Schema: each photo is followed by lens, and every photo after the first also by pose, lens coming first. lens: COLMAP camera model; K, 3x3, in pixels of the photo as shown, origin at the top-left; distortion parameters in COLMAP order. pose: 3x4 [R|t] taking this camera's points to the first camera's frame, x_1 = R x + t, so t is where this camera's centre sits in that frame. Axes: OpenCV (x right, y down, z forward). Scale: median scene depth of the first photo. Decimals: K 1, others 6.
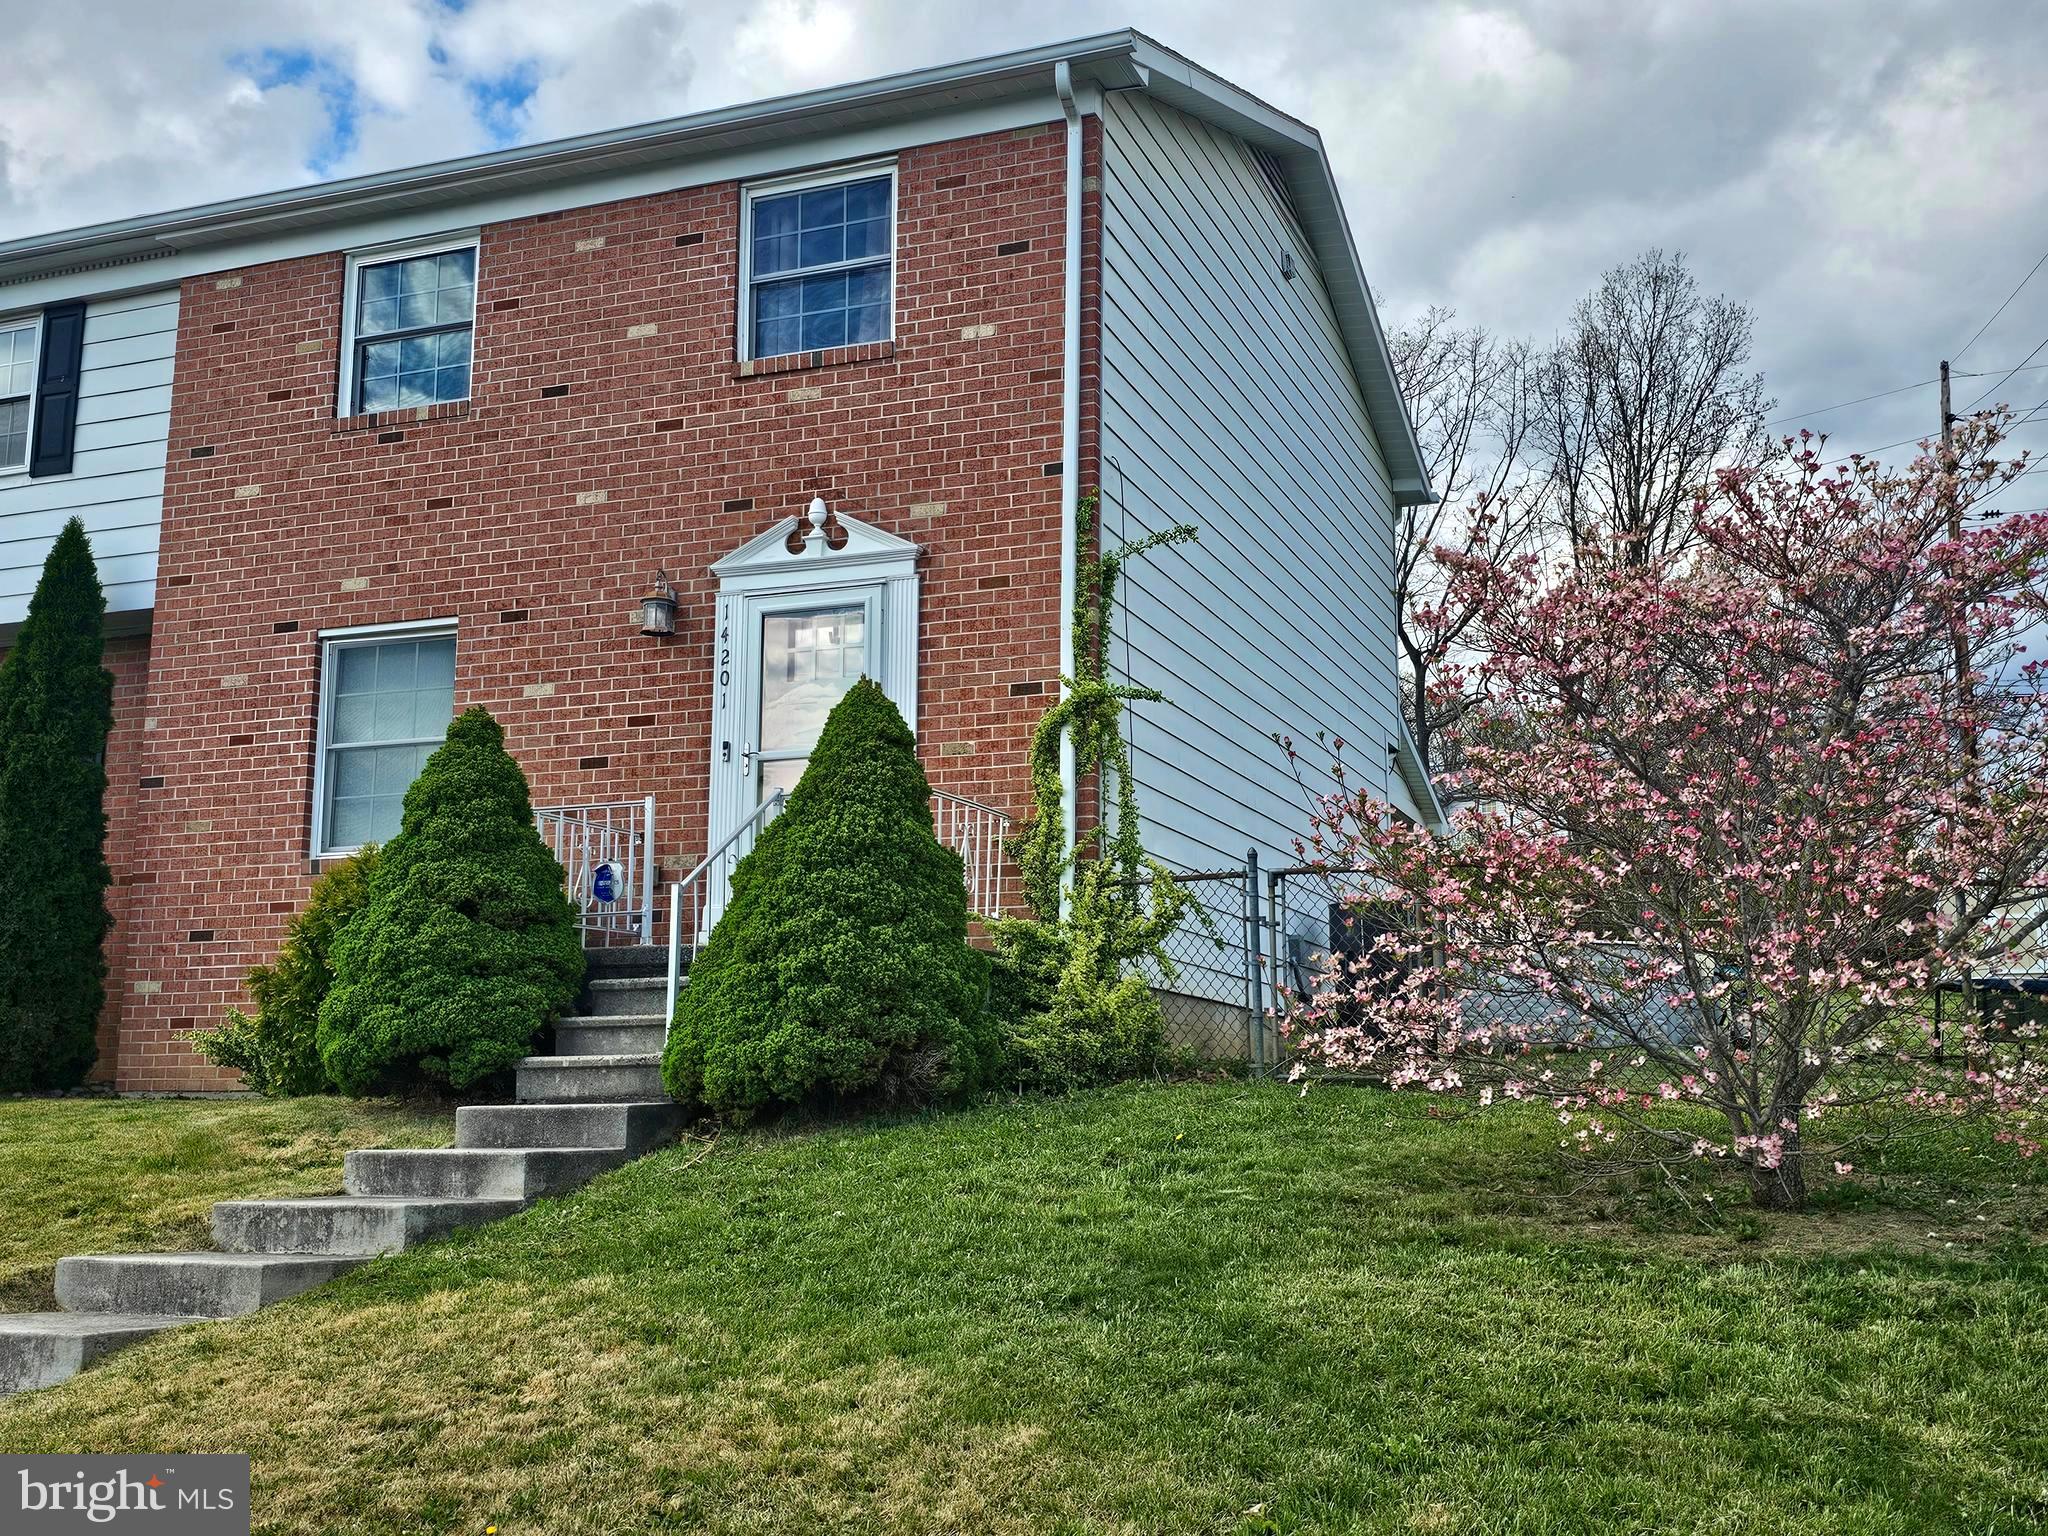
lens RADIAL K [[2159.5, 0, 1019.9], [0, 2159.5, 758.0], [0, 0, 1]] dist [0.014695, 0.000000]
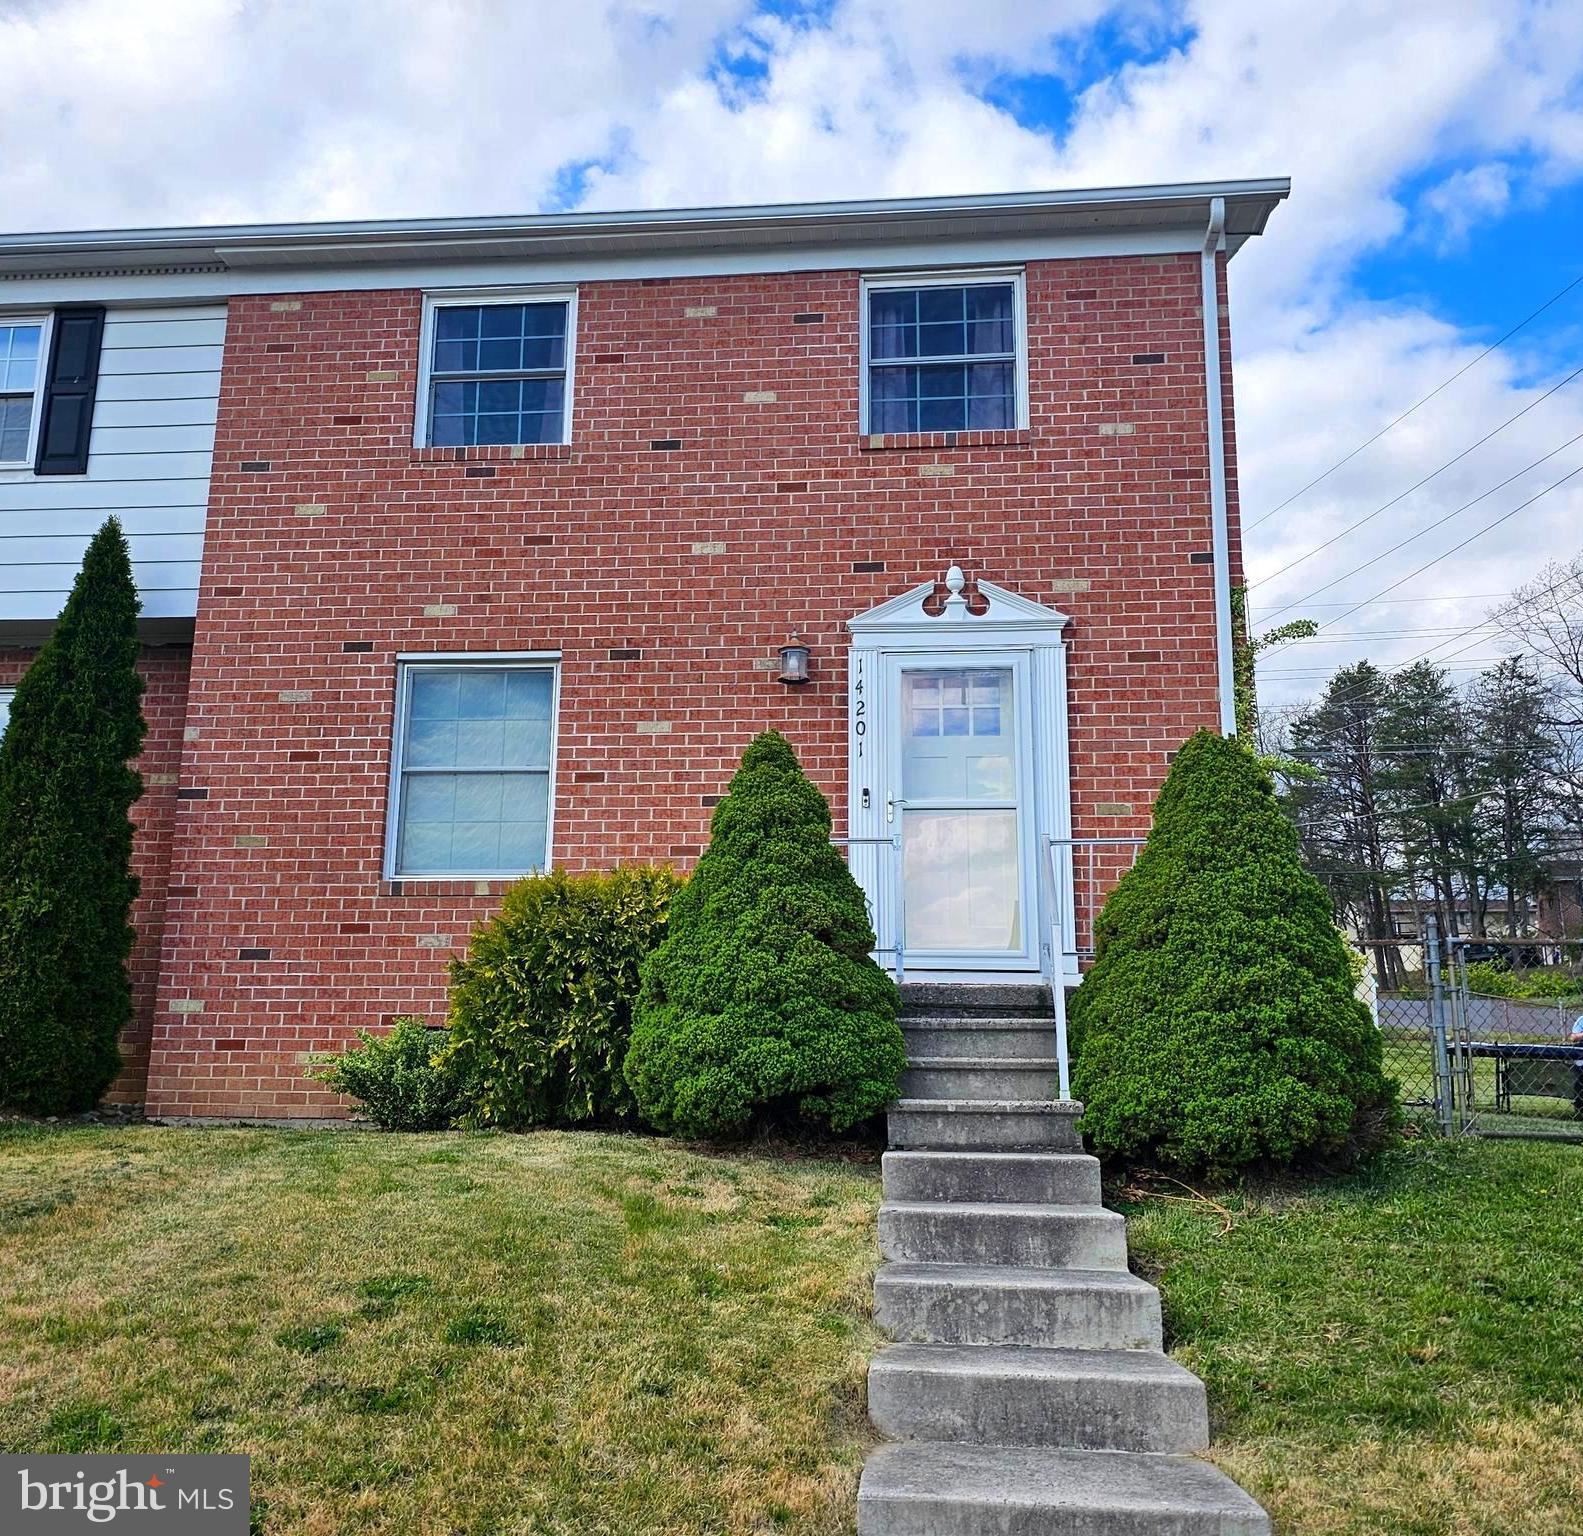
lens RADIAL K [[1616.7, 0, 726.1], [0, 1616.7, 744.3], [0, 0, 1]] dist [0.067000, 0.000000]
pose [[0.966208, 0.075123, 0.246572, -0.391998], [-0.058676, 0.995575, -0.073395, 0.032242], [-0.250995, 0.056447, 0.966341, 0.259113]]
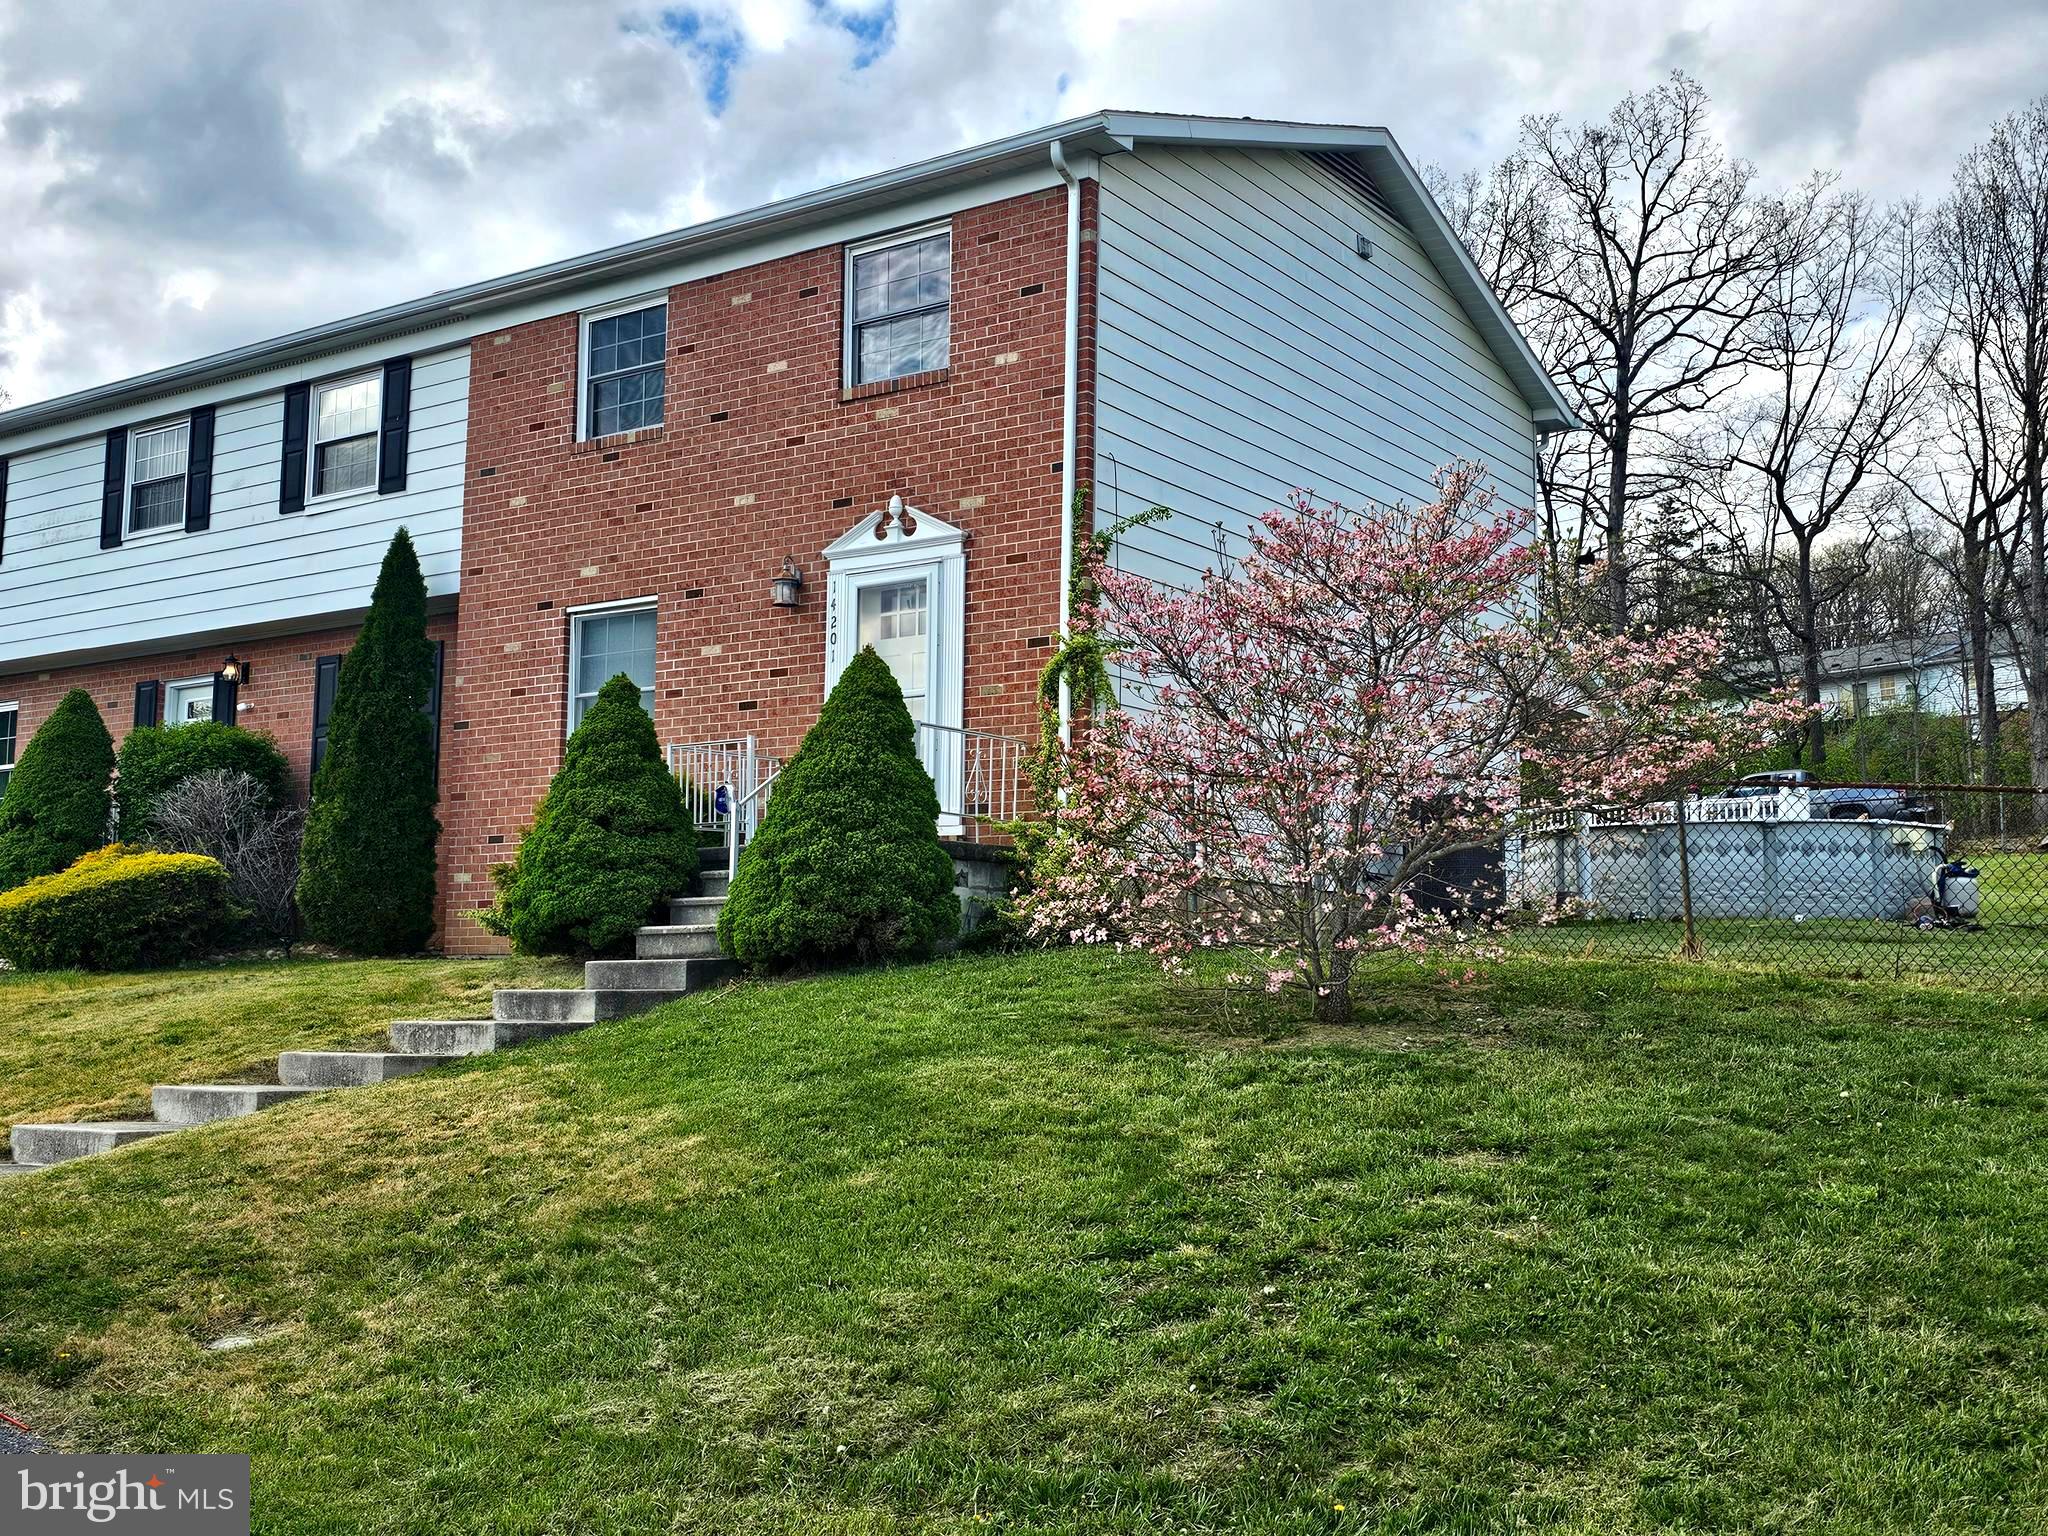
lens RADIAL K [[2159.5, 0, 1031.1], [0, 2159.5, 777.7], [0, 0, 1]] dist [0.014695, 0.000000]
pose [[0.972269, -0.020341, -0.232978, 0.279385], [0.035552, 0.997487, 0.061279, -0.028549], [0.231146, -0.067863, 0.970549, -0.239804]]
